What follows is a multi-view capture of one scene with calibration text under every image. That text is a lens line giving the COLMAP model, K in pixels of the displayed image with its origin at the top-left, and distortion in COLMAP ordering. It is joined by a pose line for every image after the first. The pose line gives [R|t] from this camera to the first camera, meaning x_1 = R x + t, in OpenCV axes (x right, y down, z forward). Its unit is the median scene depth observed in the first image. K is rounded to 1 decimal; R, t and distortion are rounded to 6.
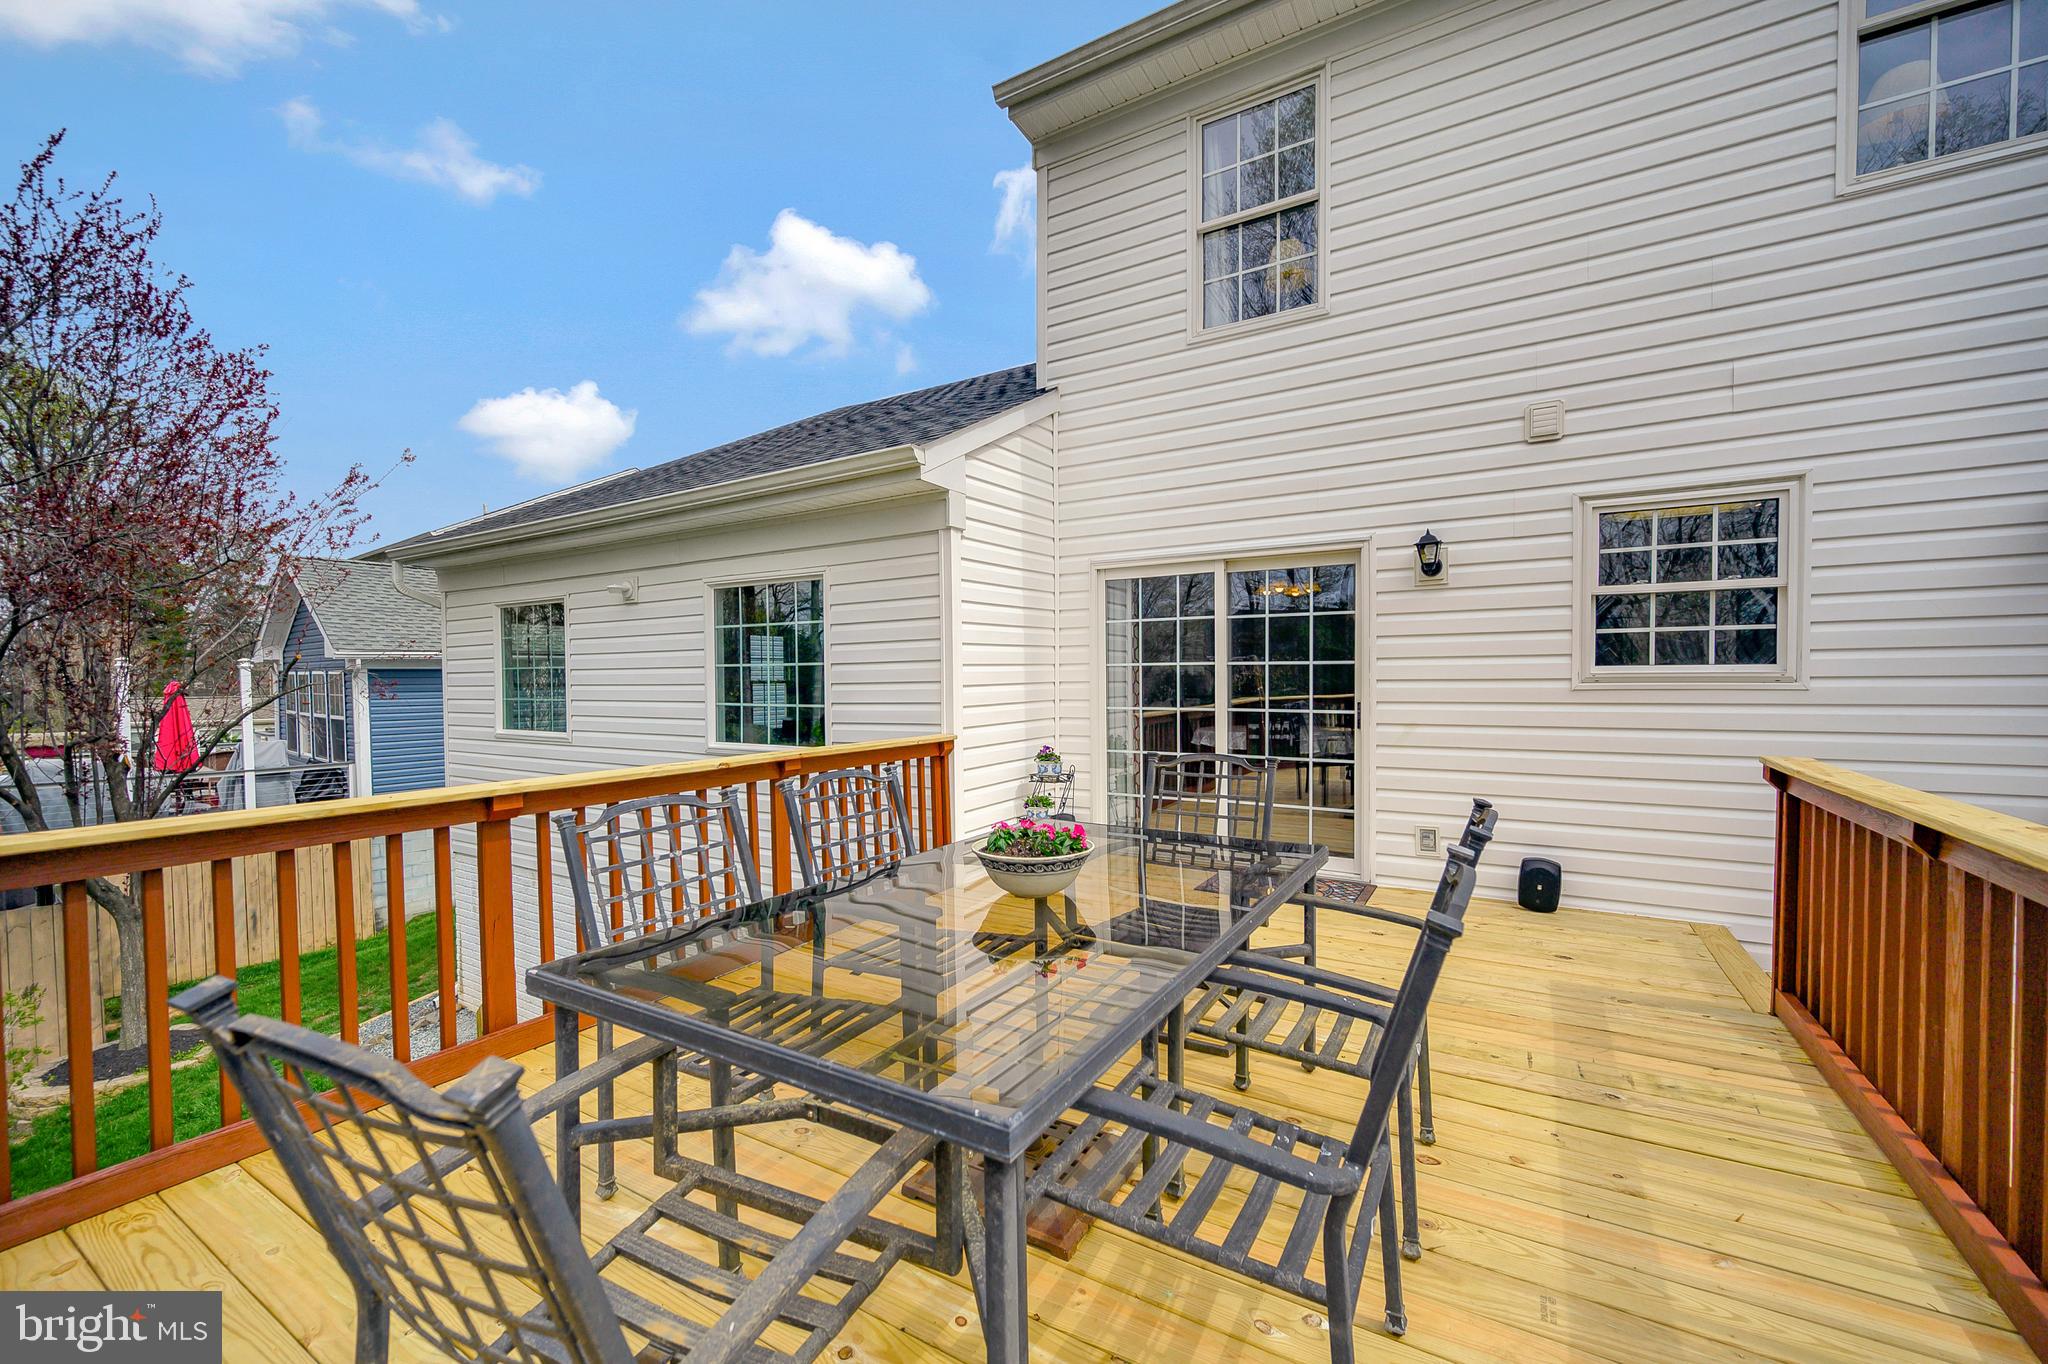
lens RADIAL K [[839.0, 0, 1022.3], [0, 839.0, 701.8], [0, 0, 1]] dist [0.000193, -0.000038]
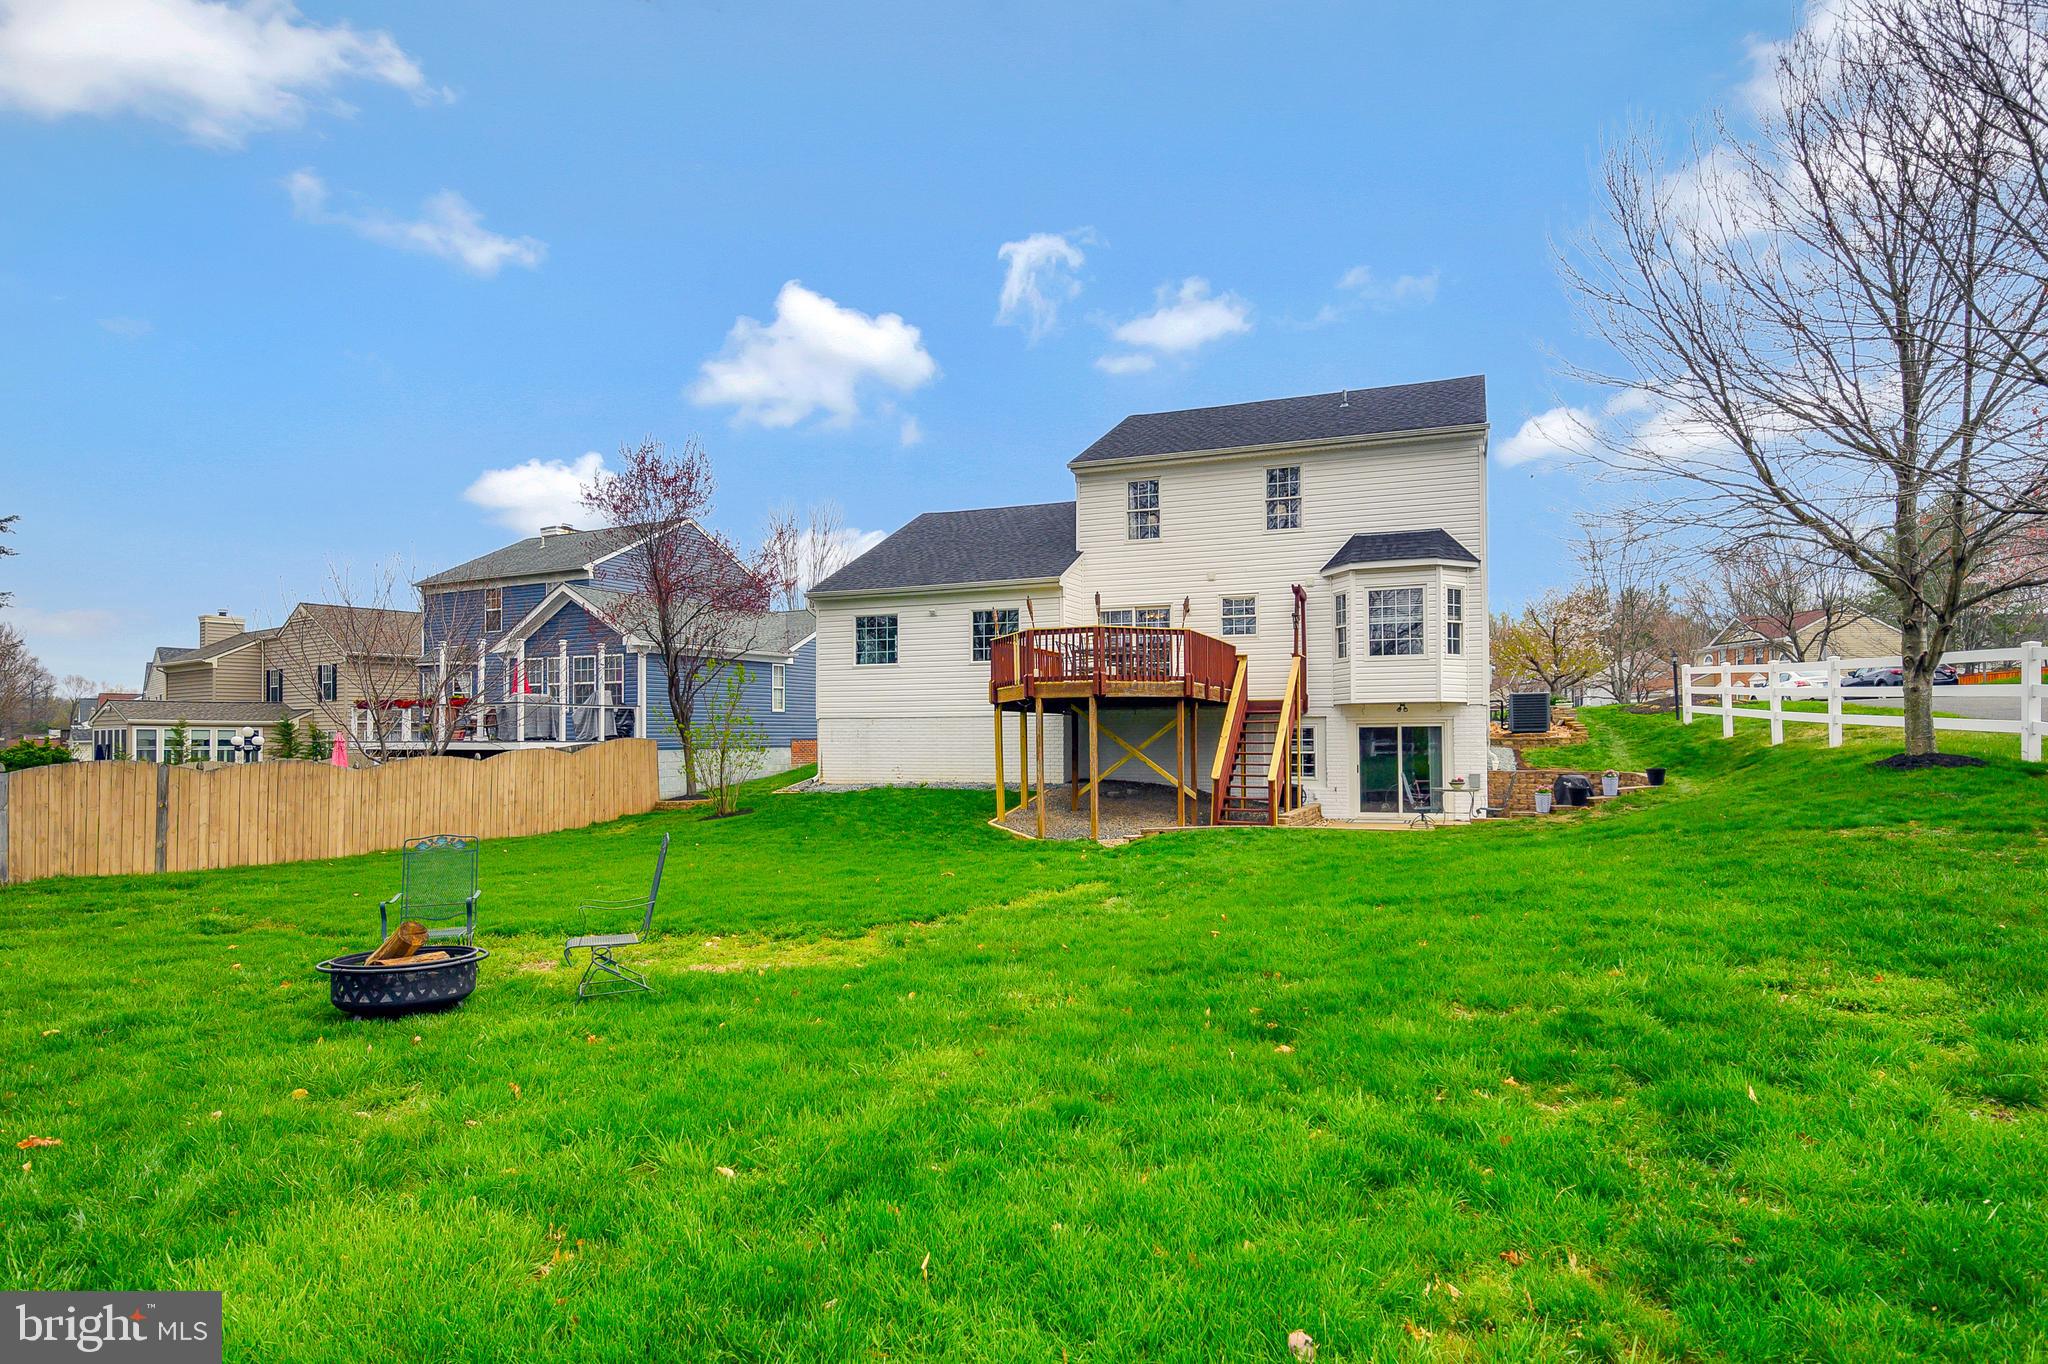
lens RADIAL K [[1110.6, 0, 1026.2], [0, 1110.6, 712.3], [0, 0, 1]] dist [-0.003431, -0.000141]
pose [[0.985435, 0.006145, 0.169940, -0.969550], [0.002113, 0.998827, -0.048372, 0.483106], [-0.170038, 0.048026, 0.984266, -3.385703]]
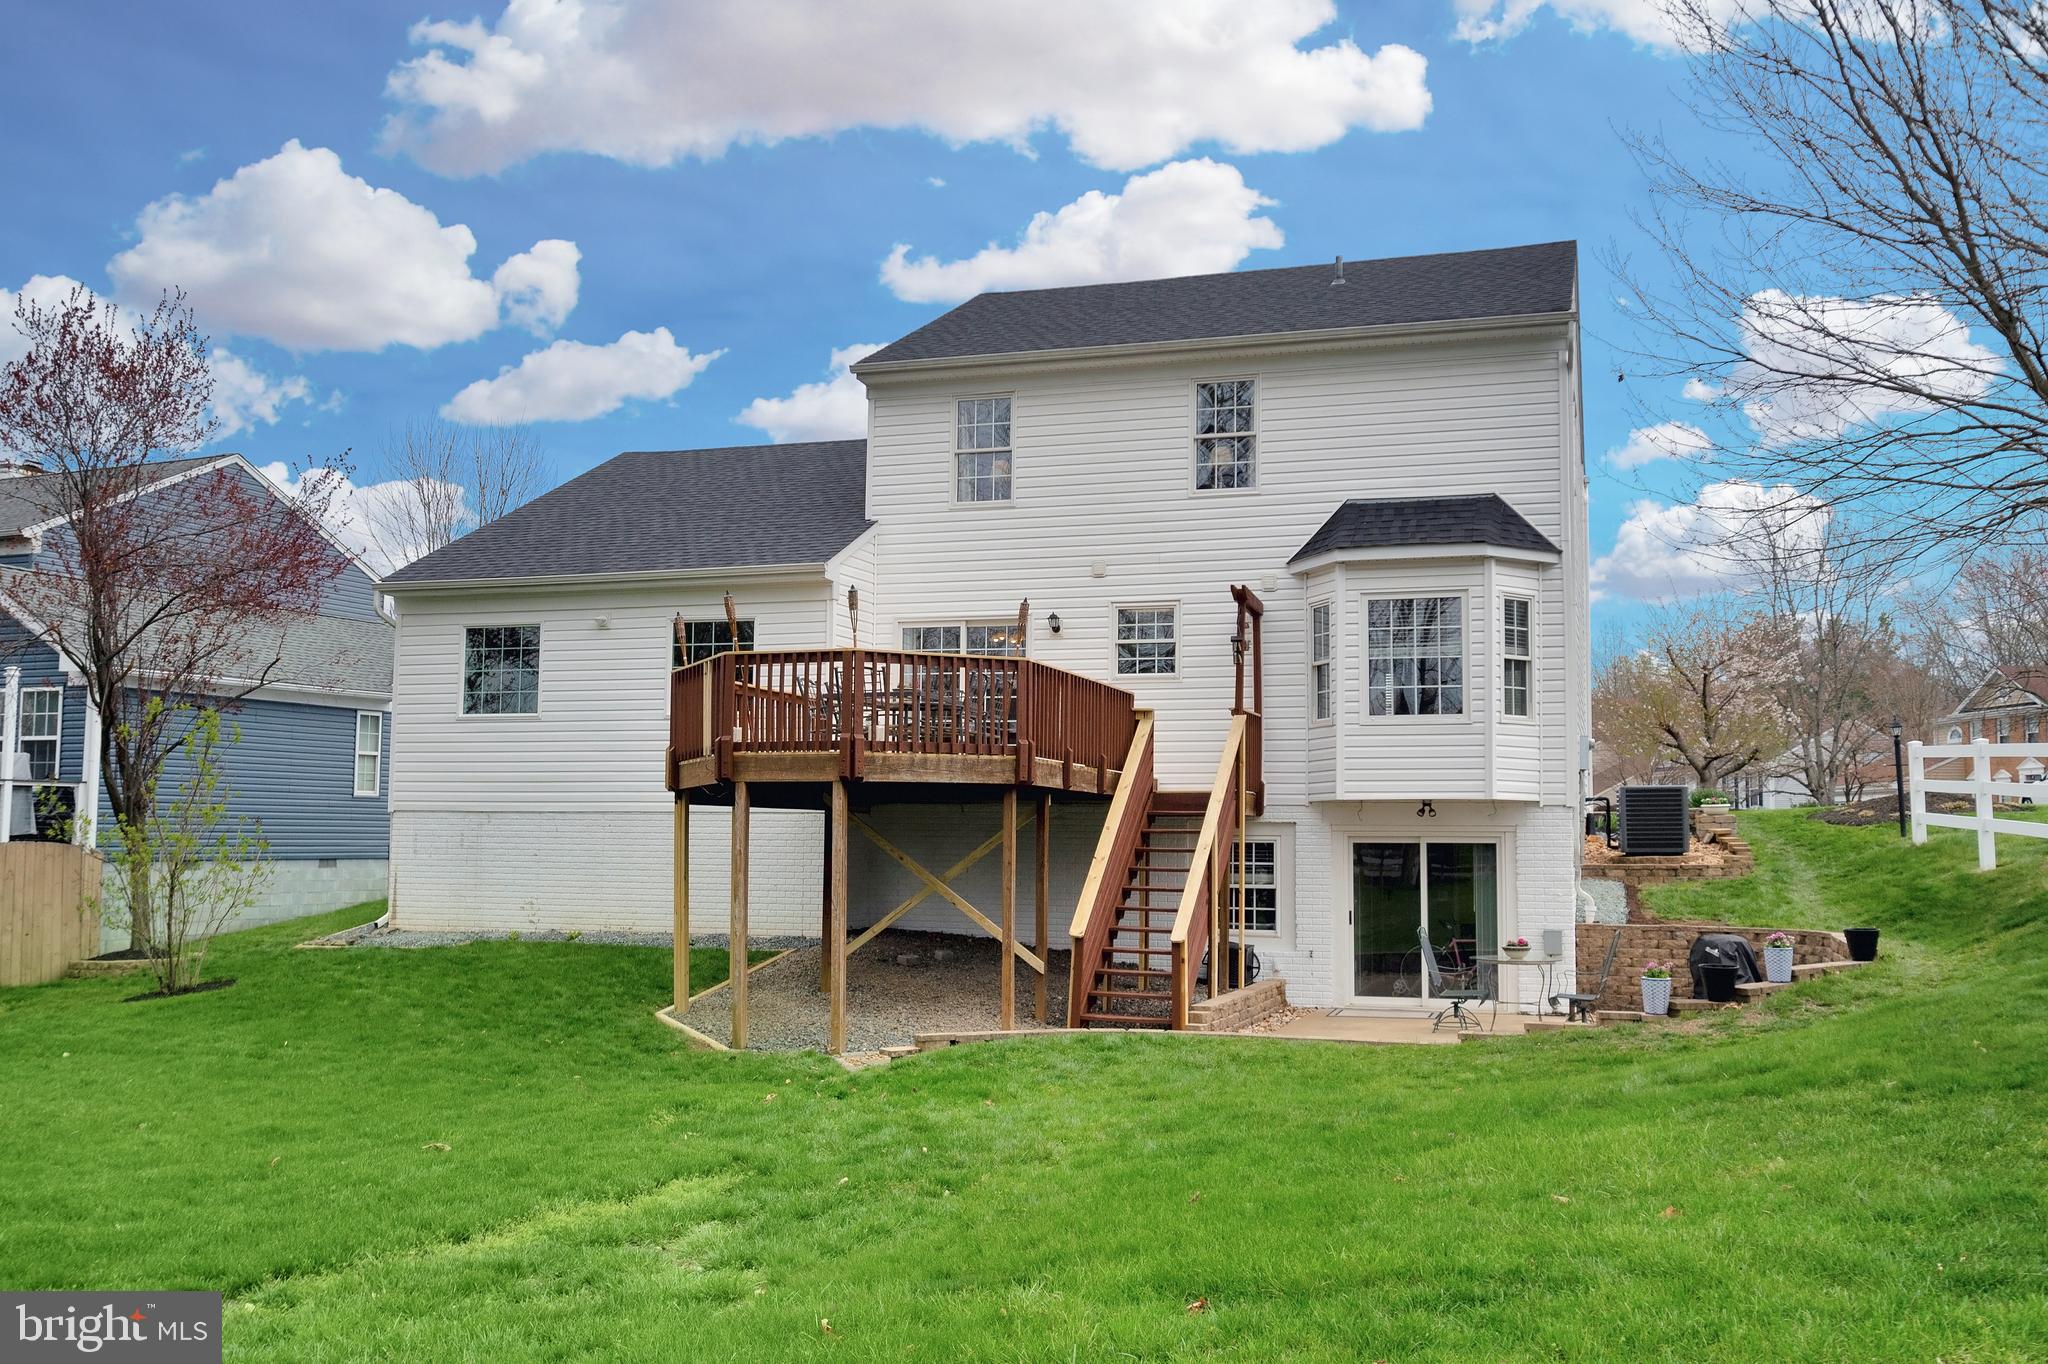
lens RADIAL K [[1783.6, 0, 1024.0], [0, 1783.6, 682.0], [0, 0, 1]] dist [-0.006878, 0.001647]
pose [[0.971007, 0.037639, 0.236069, -0.591472], [-0.010507, 0.993292, -0.115153, 0.442655], [-0.238820, 0.109334, 0.964889, -2.970191]]
